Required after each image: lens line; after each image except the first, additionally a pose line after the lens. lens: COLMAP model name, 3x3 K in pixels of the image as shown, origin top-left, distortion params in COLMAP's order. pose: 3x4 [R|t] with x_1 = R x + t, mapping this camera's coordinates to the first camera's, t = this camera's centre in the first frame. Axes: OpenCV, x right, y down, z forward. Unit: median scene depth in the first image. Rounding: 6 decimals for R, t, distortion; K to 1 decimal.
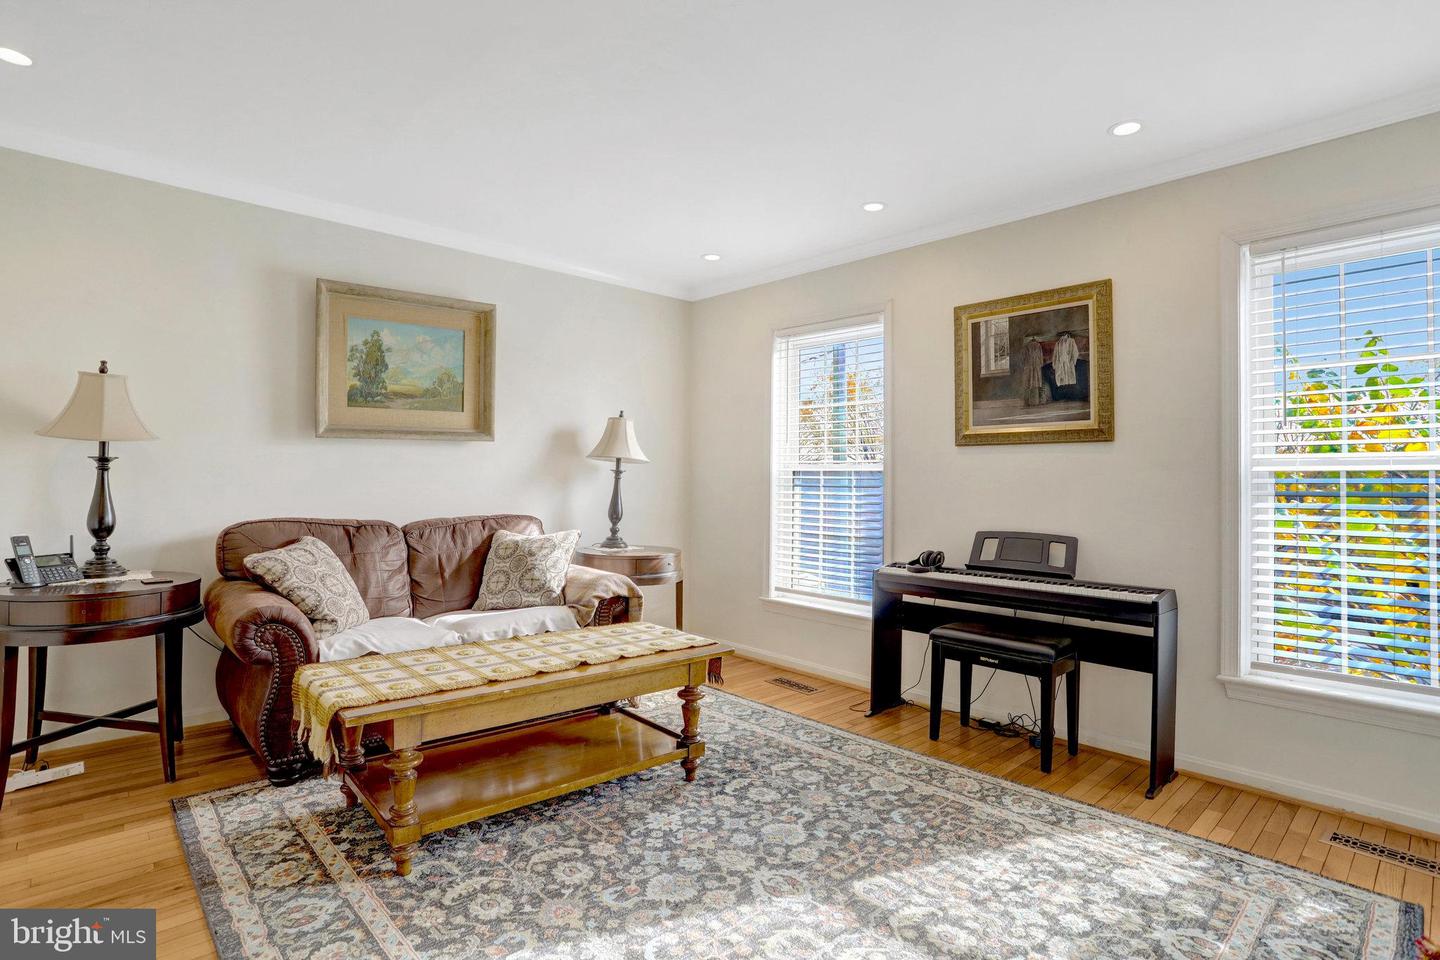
lens RADIAL K [[700.1, 0, 716.7], [0, 700.1, 470.4], [0, 0, 1]] dist [-0.054277, 0.023399]
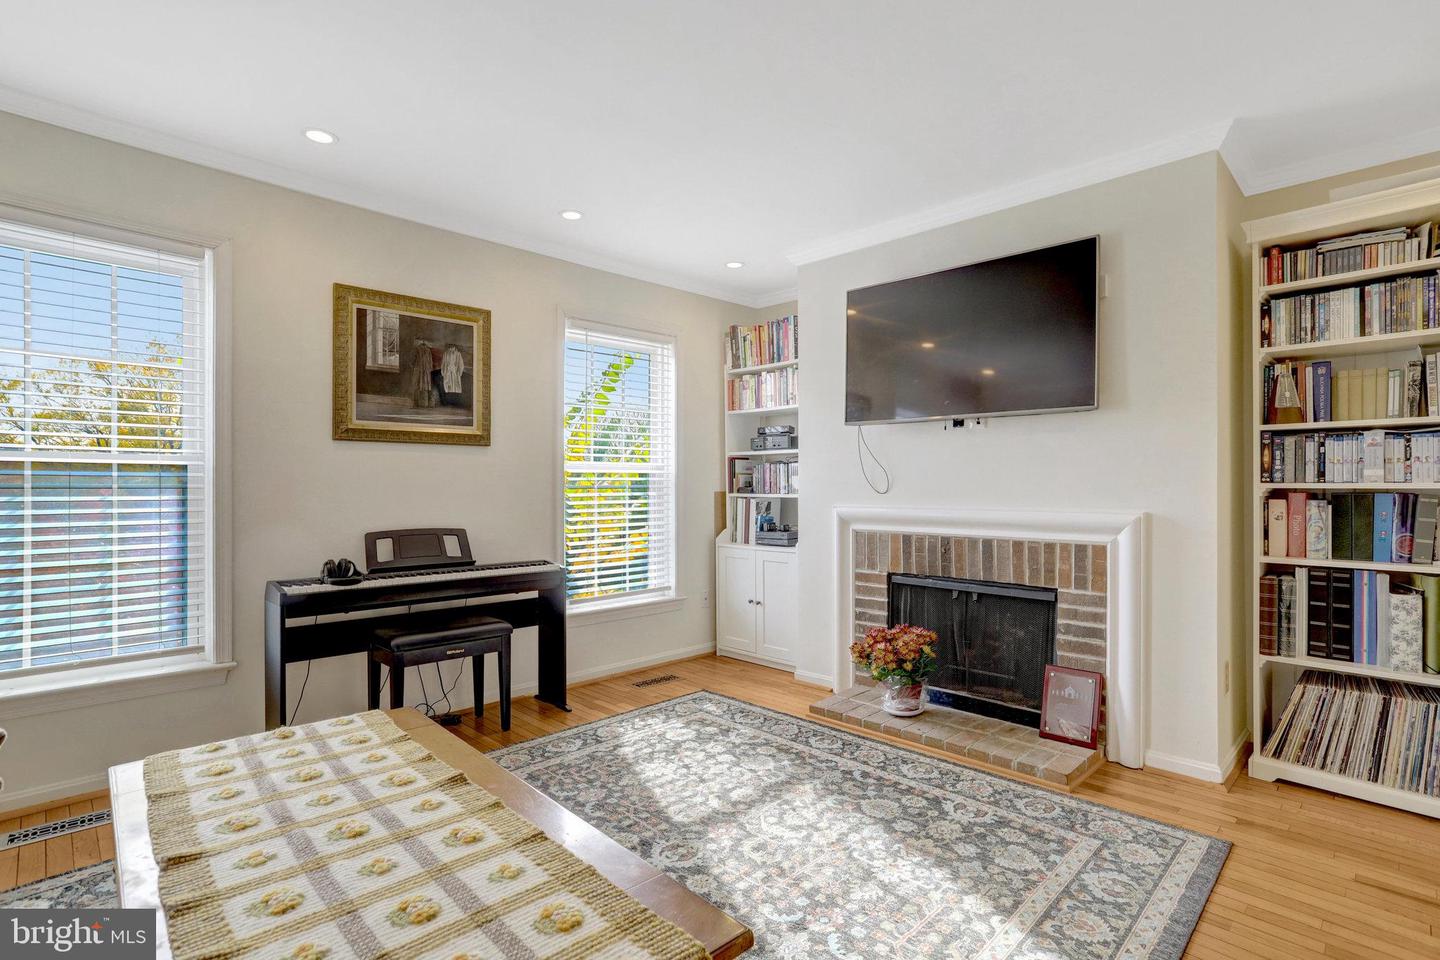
lens RADIAL K [[700.1, 0, 716.7], [0, 700.1, 470.4], [0, 0, 1]] dist [-0.054277, 0.023399]
pose [[-0.014887, 0.006369, 0.999869, -0.651321], [-0.018990, 0.999798, -0.006651, 0.000793], [-0.999709, -0.019087, -0.014763, 0.624085]]
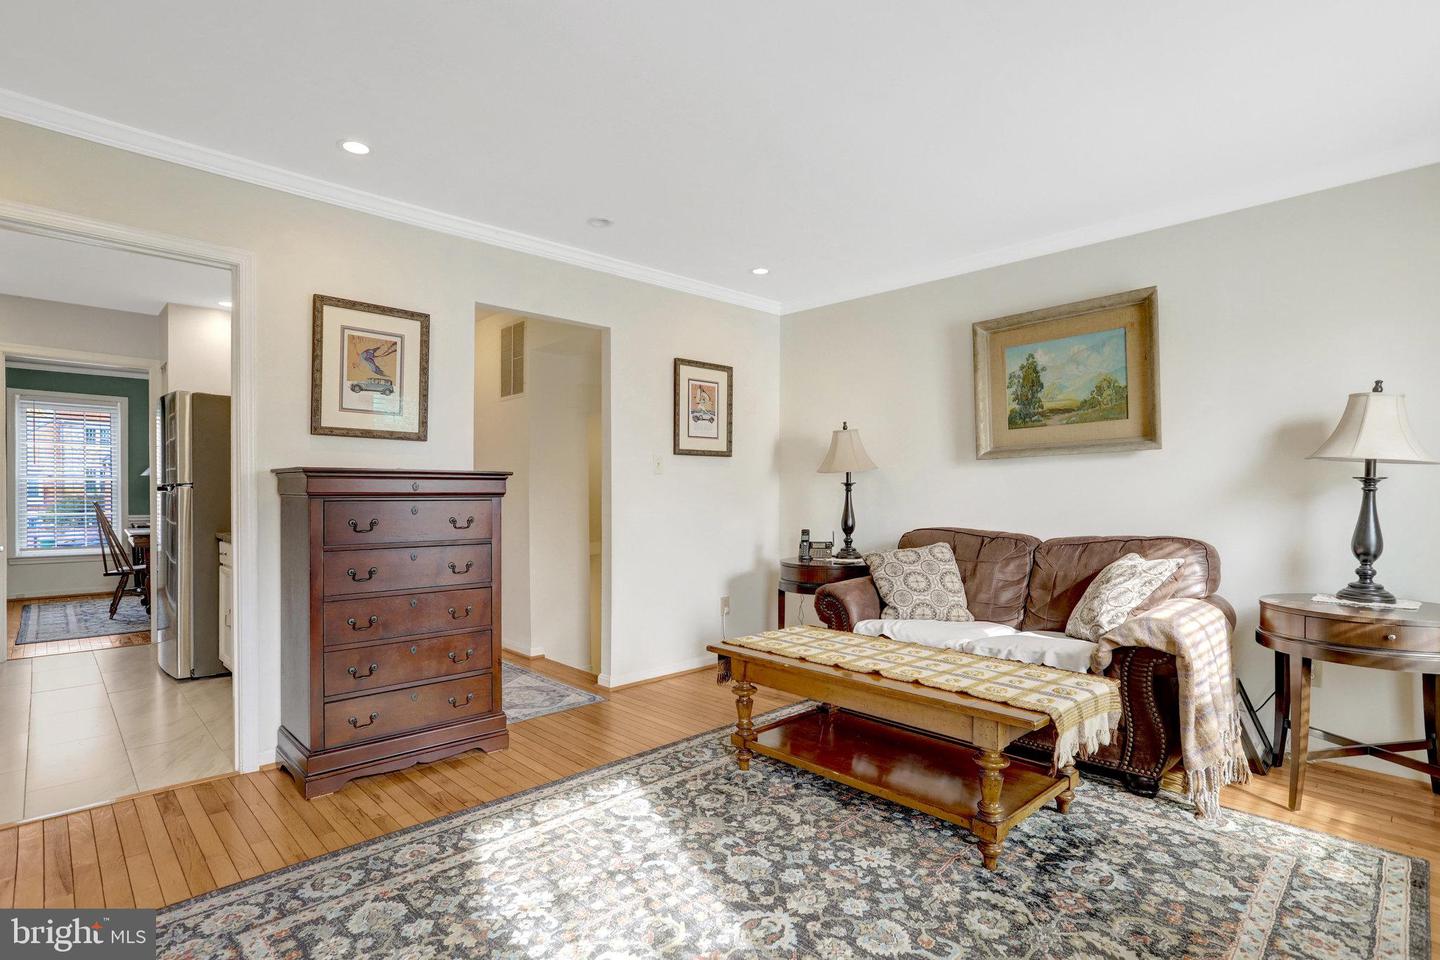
lens RADIAL K [[725.7, 0, 757.4], [0, 725.7, 501.9], [0, 0, 1]] dist [-0.000026, 0.000642]
pose [[0.062658, -0.000717, -0.998035, 0.688348], [0.016414, 0.999865, 0.000313, 0.018460], [0.997900, -0.016402, 0.062661, 0.608027]]
